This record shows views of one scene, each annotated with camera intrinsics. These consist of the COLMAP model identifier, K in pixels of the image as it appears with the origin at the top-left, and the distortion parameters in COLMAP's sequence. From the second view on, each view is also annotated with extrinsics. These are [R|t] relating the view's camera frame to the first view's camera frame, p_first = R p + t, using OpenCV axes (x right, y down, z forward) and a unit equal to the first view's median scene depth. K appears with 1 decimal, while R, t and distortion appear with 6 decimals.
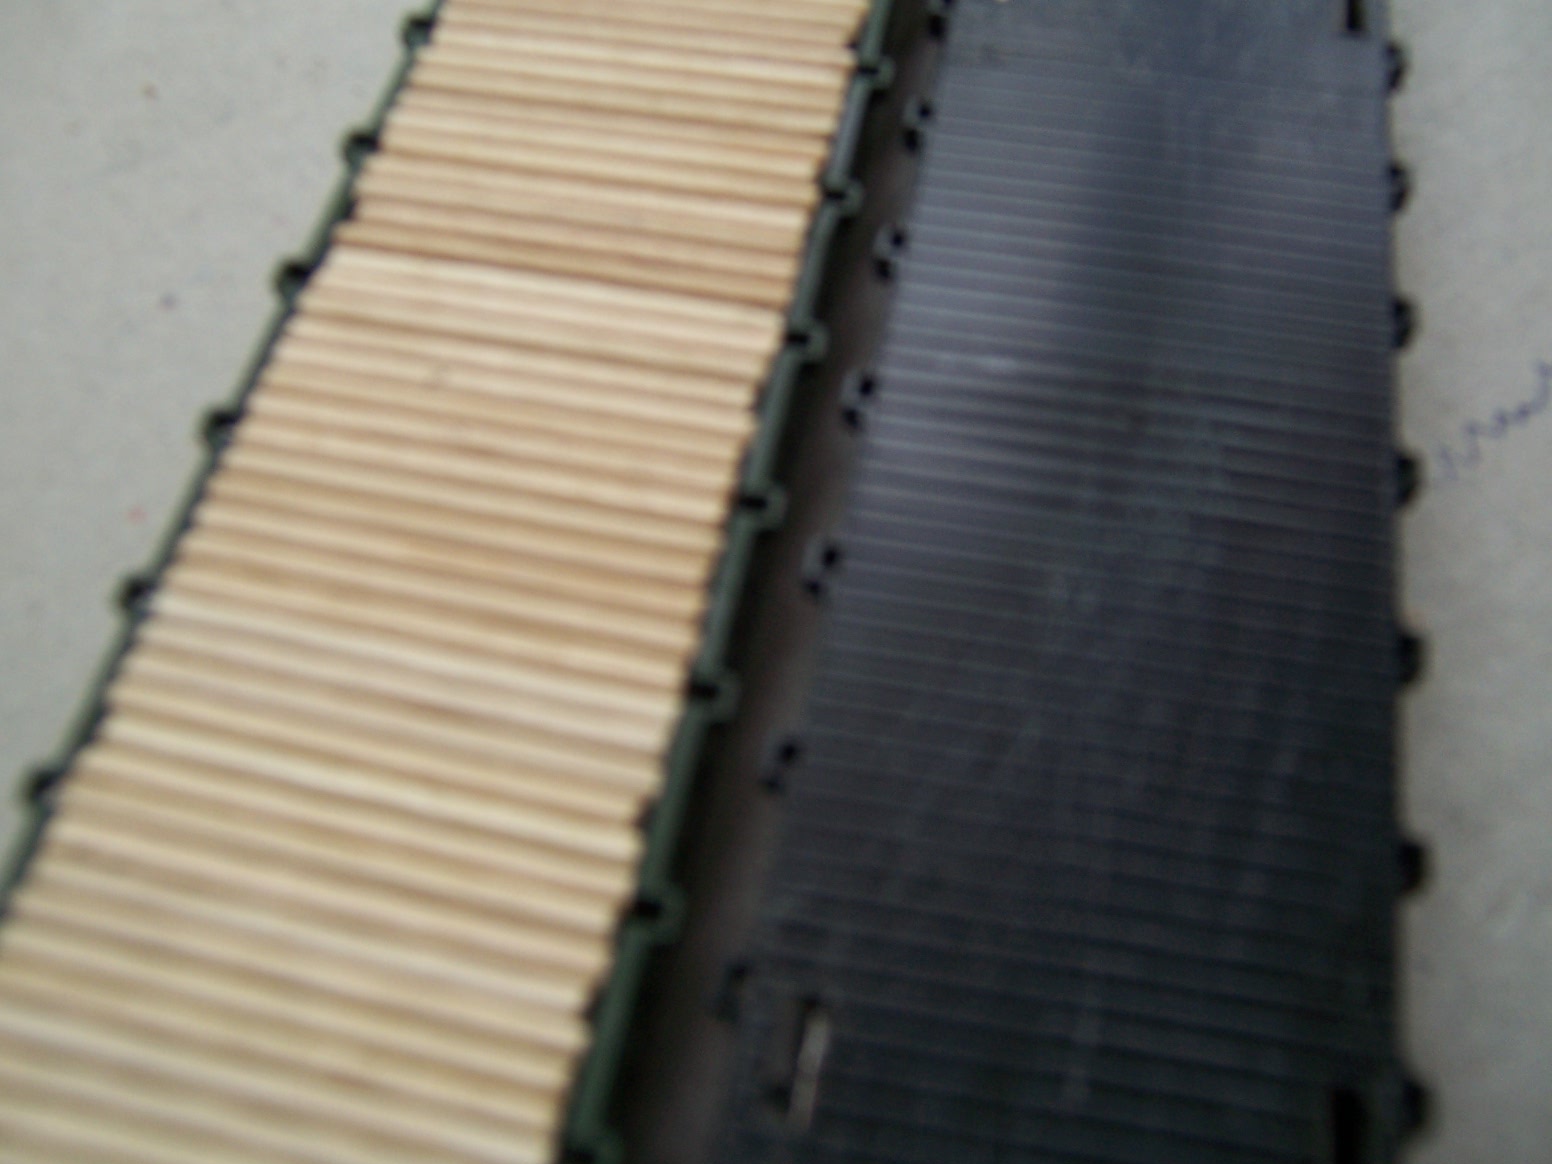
lens RADIAL K [[1546.5, 0, 776.0], [0, 1546.5, 582.0], [0, 0, 1]] dist [-0.151170, 0.167177]
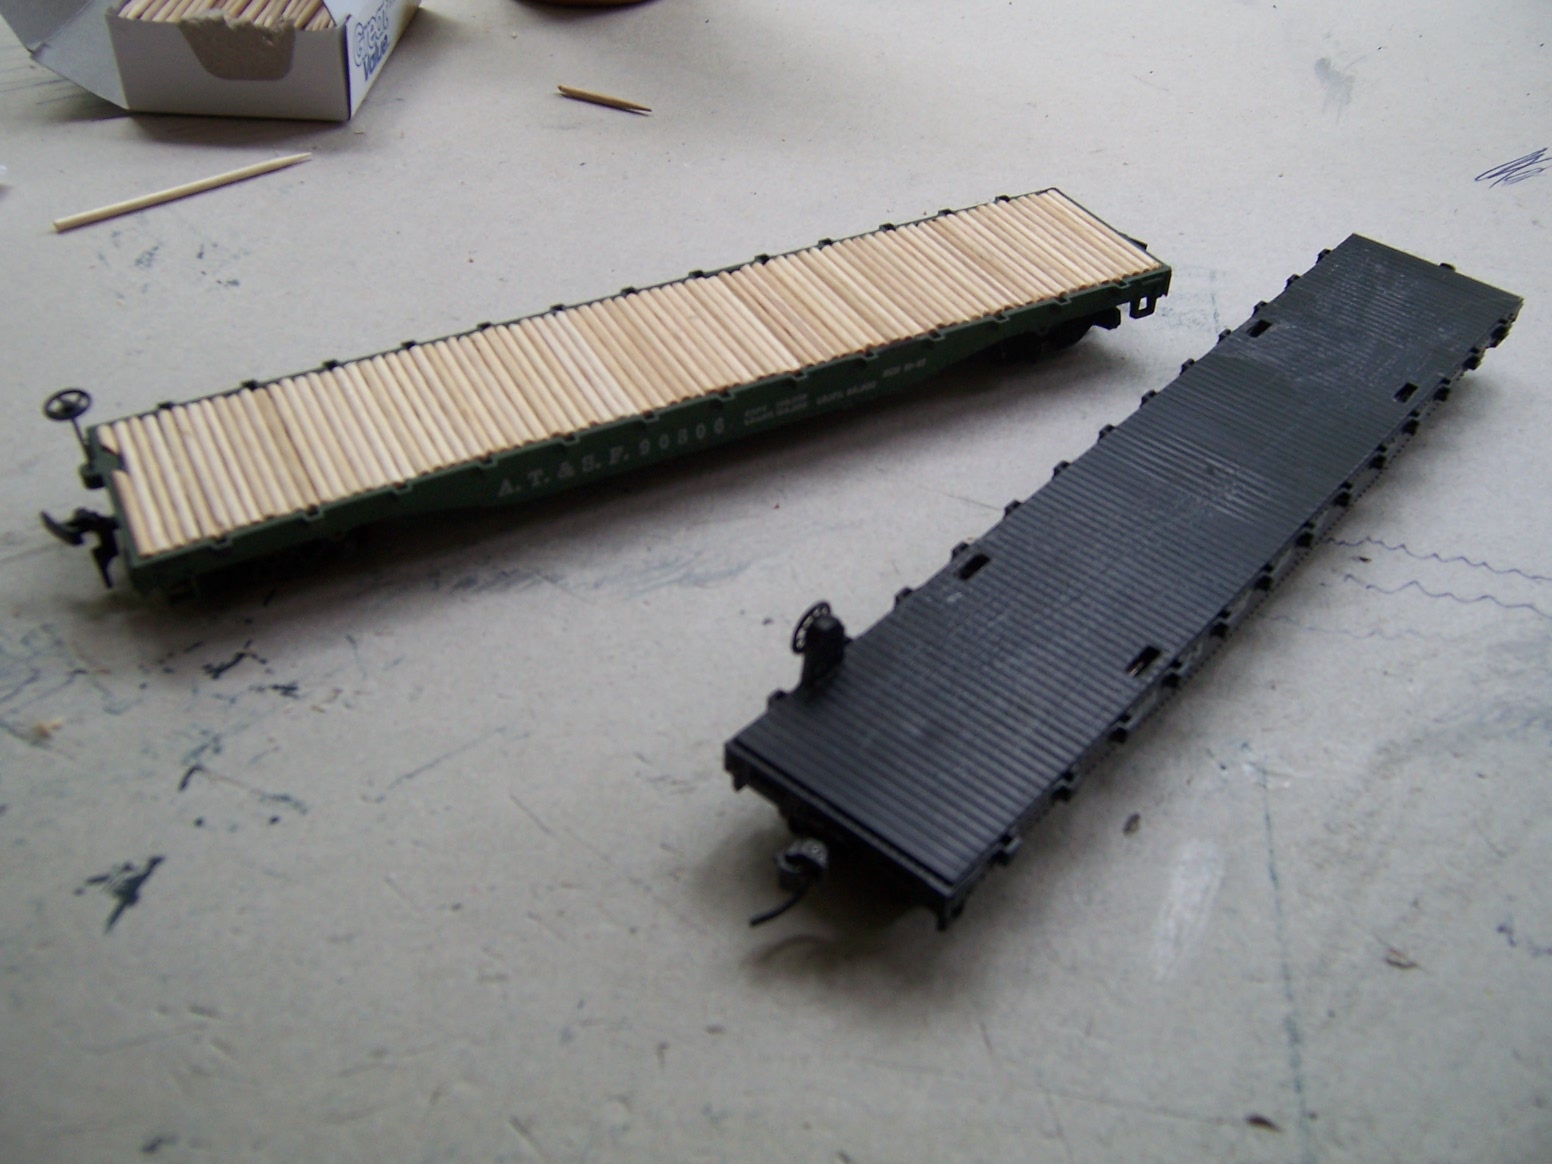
lens RADIAL K [[1546.5, 0, 776.0], [0, 1546.5, 582.0], [0, 0, 1]] dist [-0.151170, 0.167177]
pose [[0.649027, 0.534525, -0.541338, 1.539664], [-0.675667, 0.732023, -0.087269, 0.330929], [0.349625, 0.422404, 0.836264, -0.951028]]
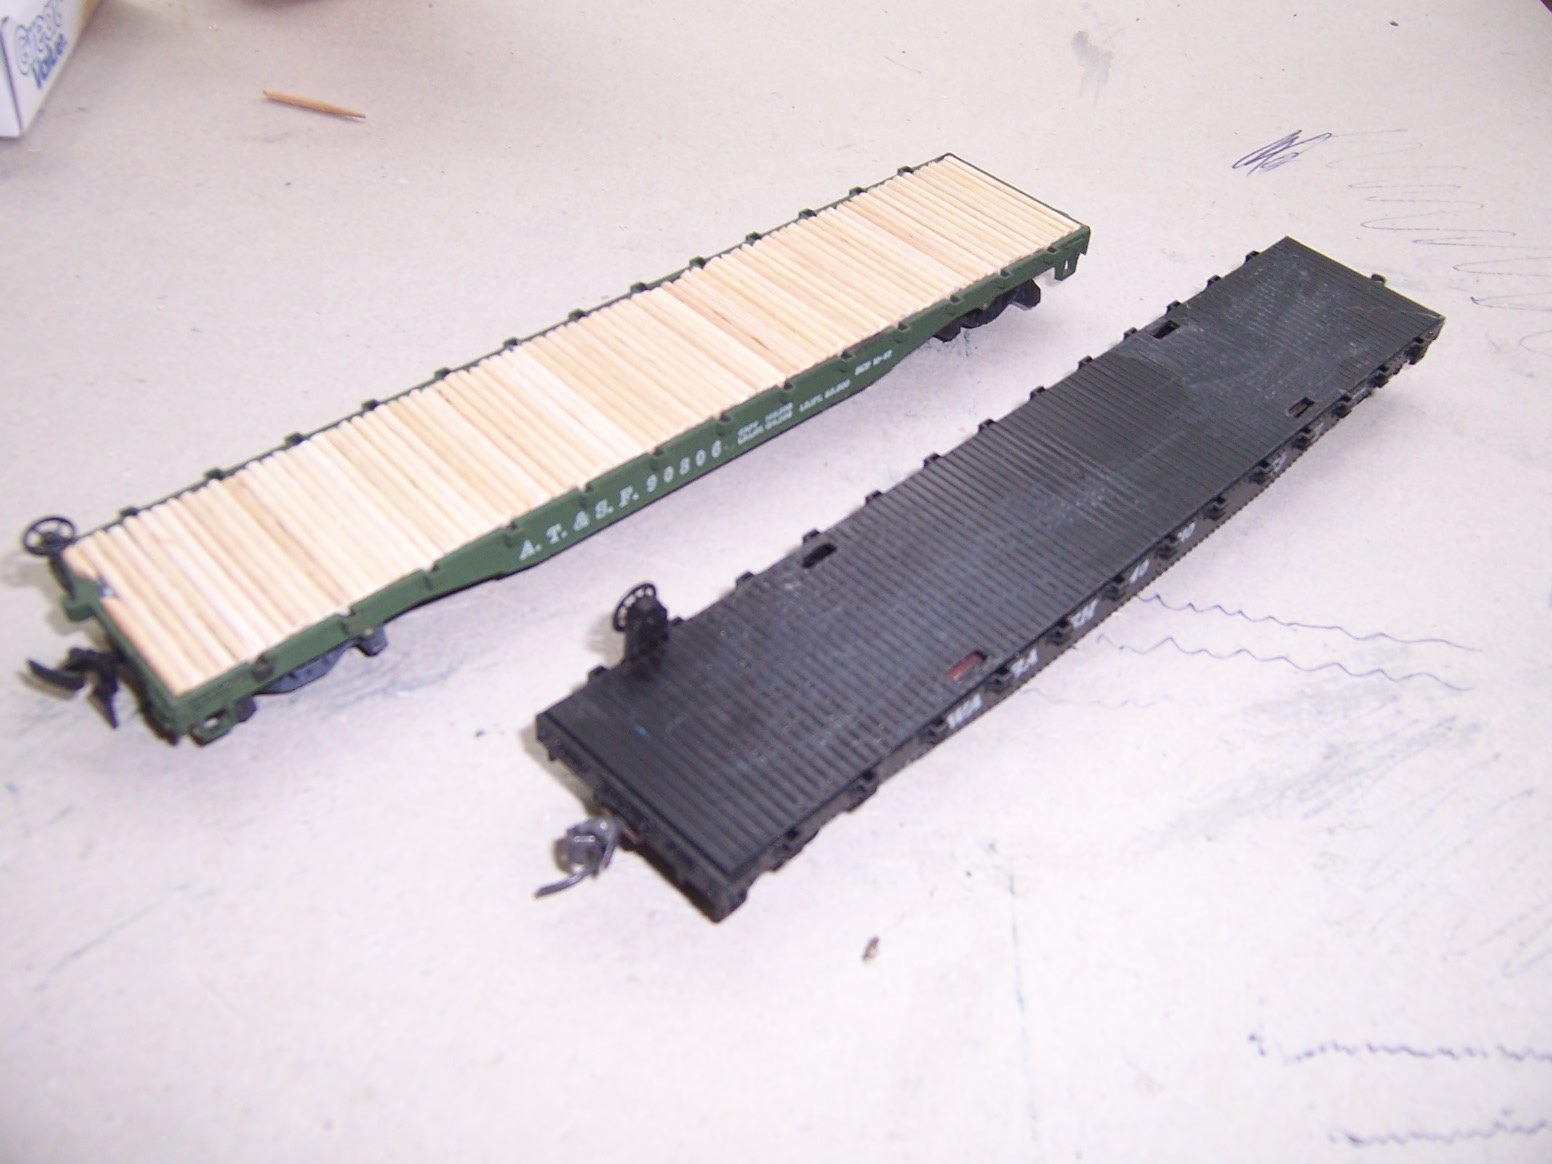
lens RADIAL K [[1546.5, 0, 776.0], [0, 1546.5, 582.0], [0, 0, 1]] dist [-0.151170, 0.167177]
pose [[0.814415, 0.456501, -0.358240, 1.033438], [-0.536371, 0.827790, -0.164530, 0.512957], [0.221440, 0.326145, 0.919018, -1.146242]]
